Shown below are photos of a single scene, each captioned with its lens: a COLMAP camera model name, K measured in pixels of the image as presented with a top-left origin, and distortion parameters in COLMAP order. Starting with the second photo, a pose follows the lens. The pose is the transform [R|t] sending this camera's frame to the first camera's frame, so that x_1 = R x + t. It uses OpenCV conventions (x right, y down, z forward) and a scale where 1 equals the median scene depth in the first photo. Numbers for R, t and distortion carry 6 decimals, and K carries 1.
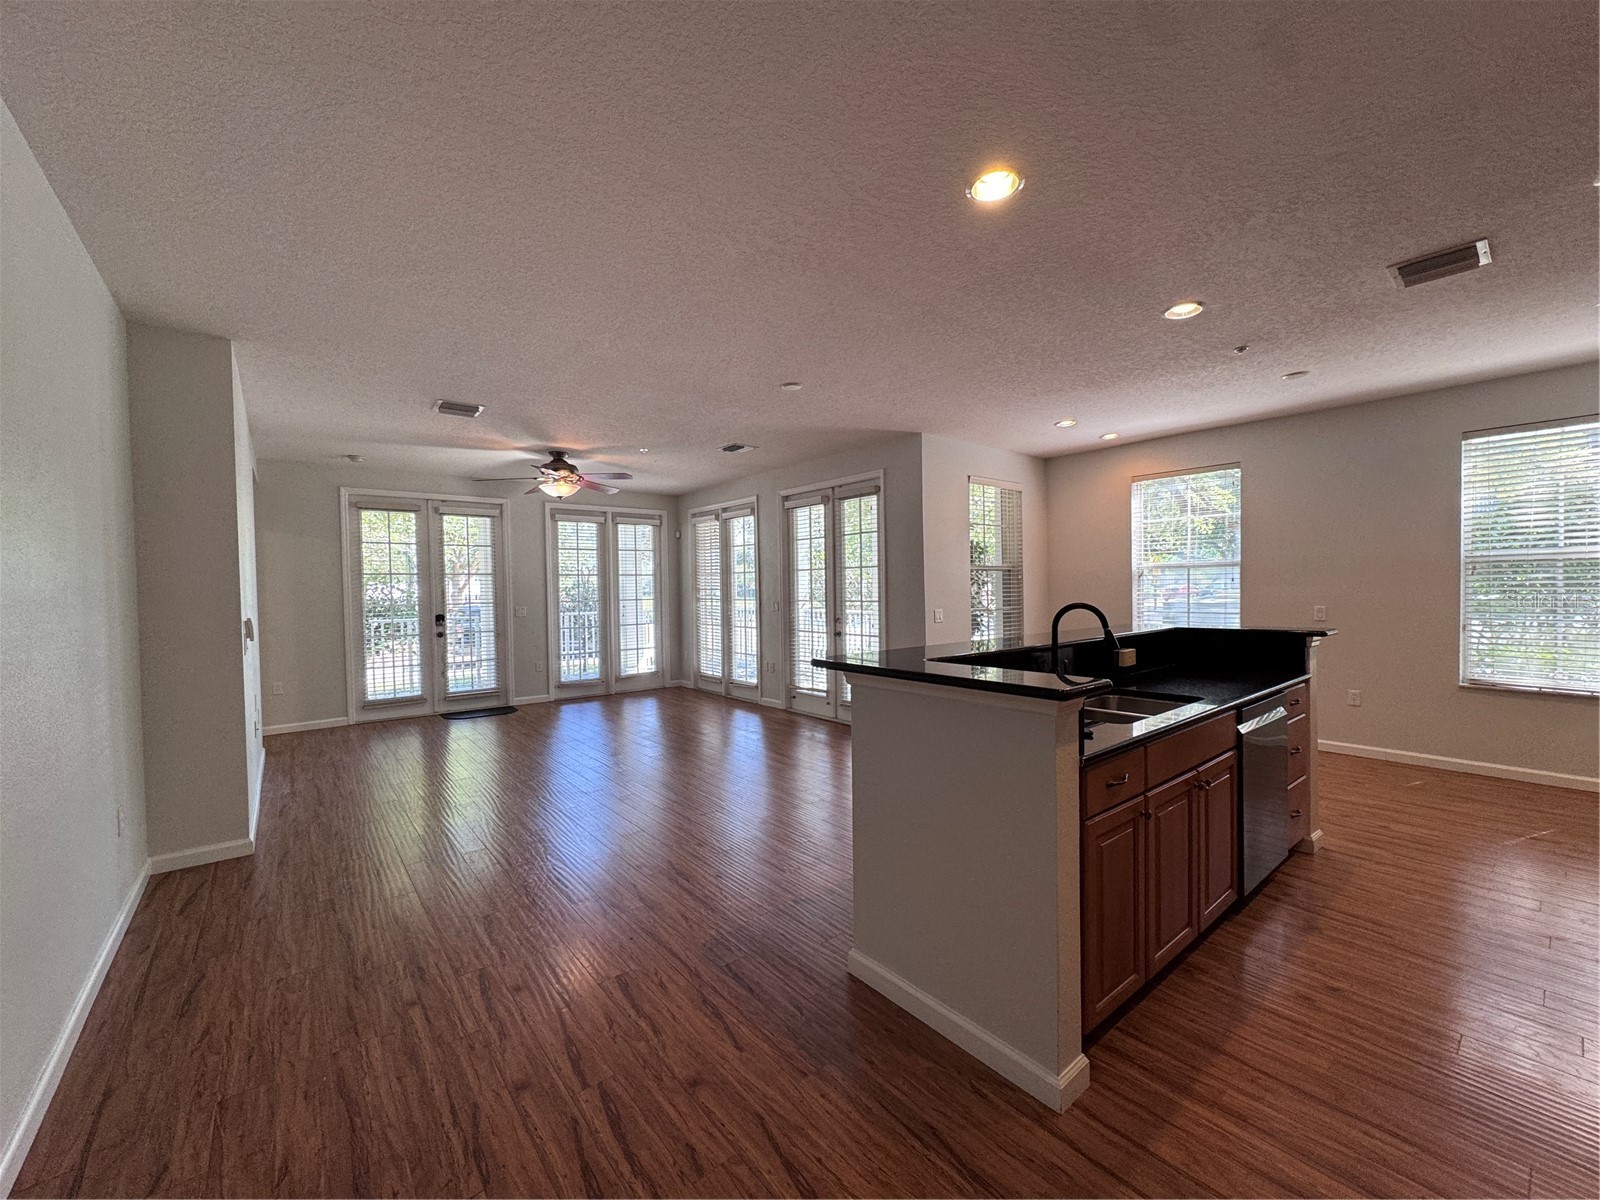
lens RADIAL K [[637.0, 0, 796.2], [0, 637.0, 602.0], [0, 0, 1]] dist [-0.003521, 0.001093]
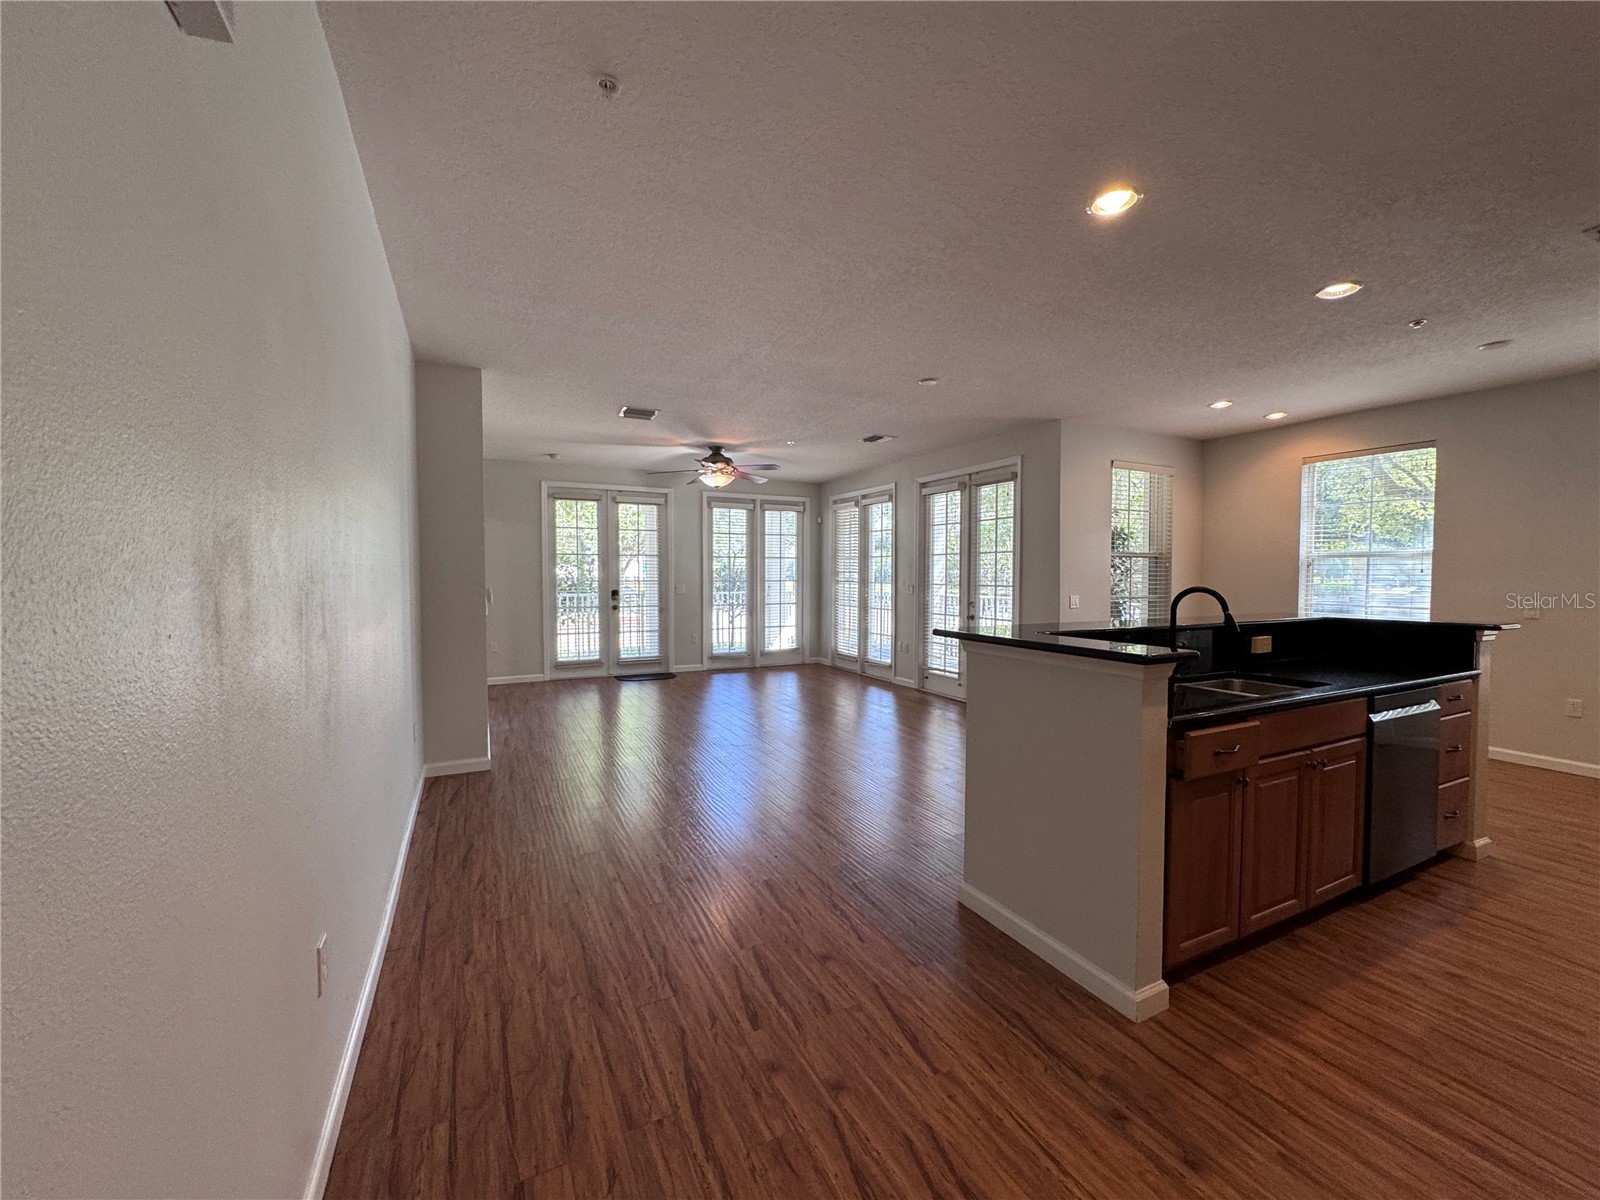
lens RADIAL K [[637.0, 0, 797.4], [0, 637.0, 597.7], [0, 0, 1]] dist [-0.003521, 0.001093]
pose [[0.976768, 0.025344, -0.212798, 0.009350], [-0.021858, 0.999586, 0.018719, 0.005002], [0.213184, -0.013633, 0.976917, -0.060205]]
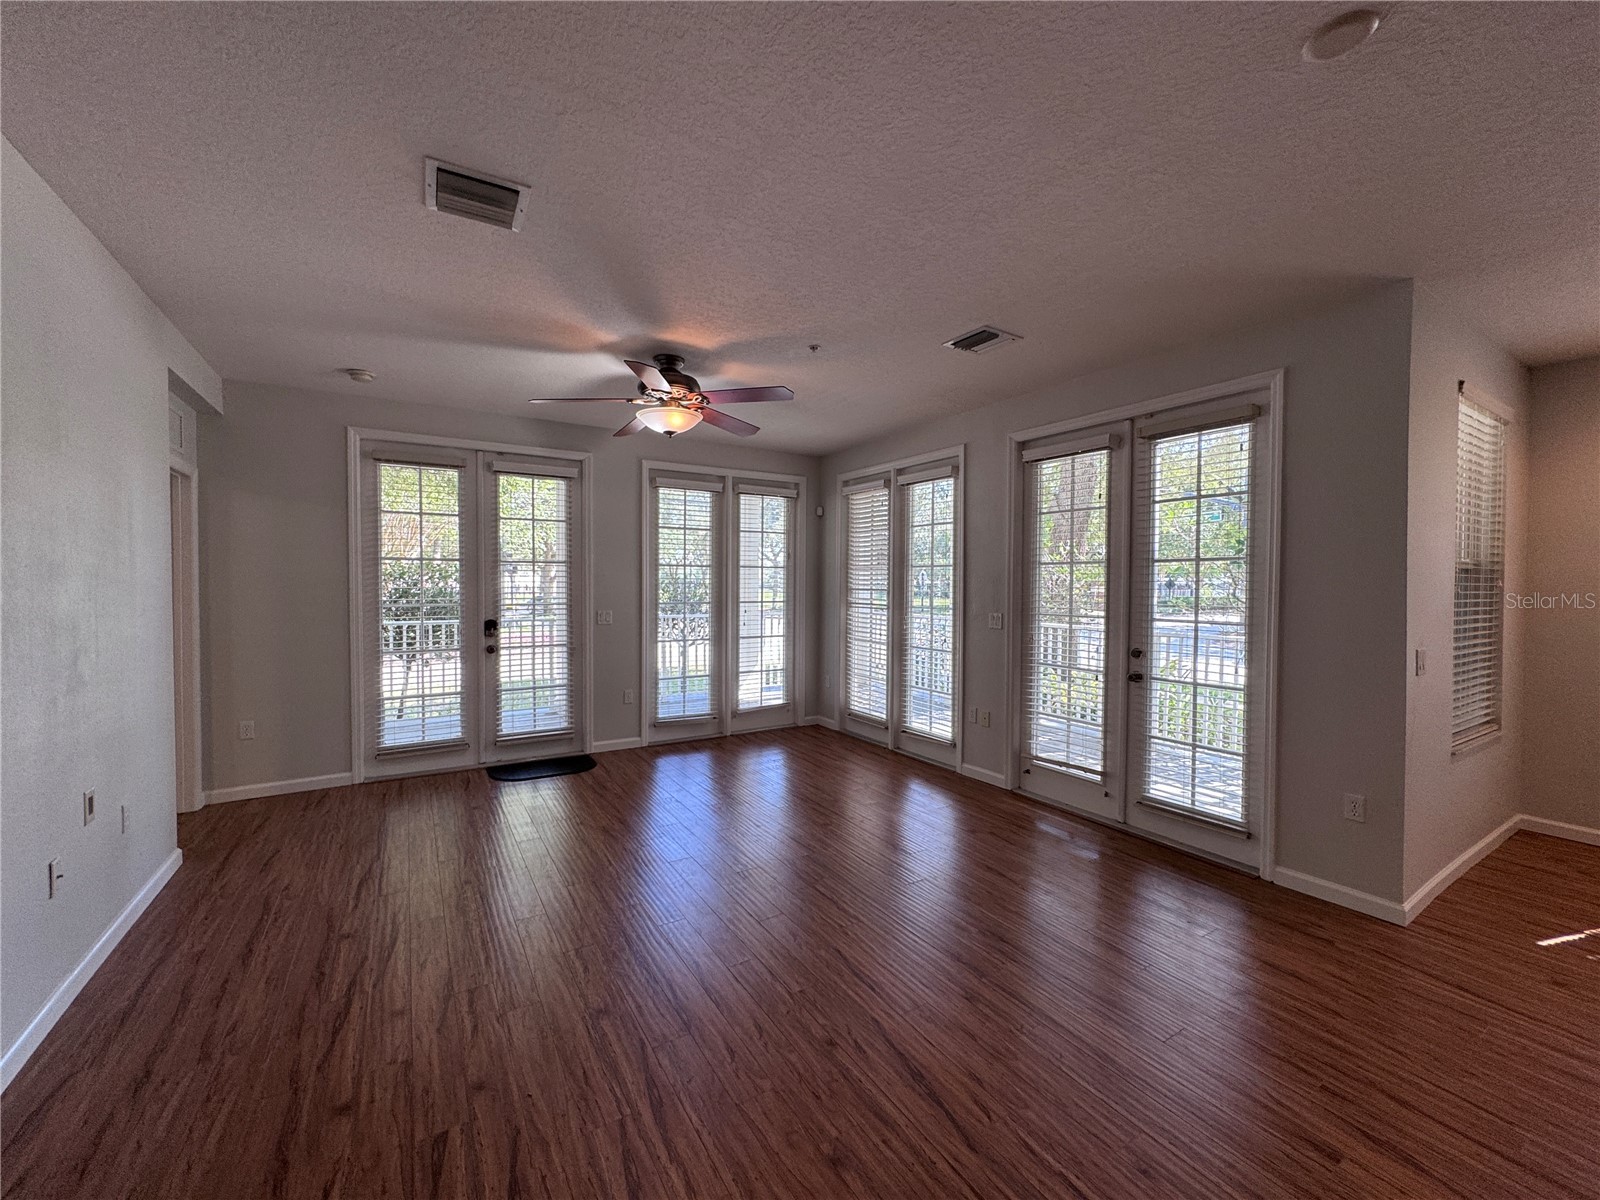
lens RADIAL K [[637.0, 0, 795.9], [0, 637.0, 596.7], [0, 0, 1]] dist [-0.003521, 0.001093]
pose [[0.991692, 0.023391, -0.126491, -0.158096], [-0.023389, 0.999725, 0.001500, -0.014666], [0.126492, 0.001471, 0.991967, 0.384545]]
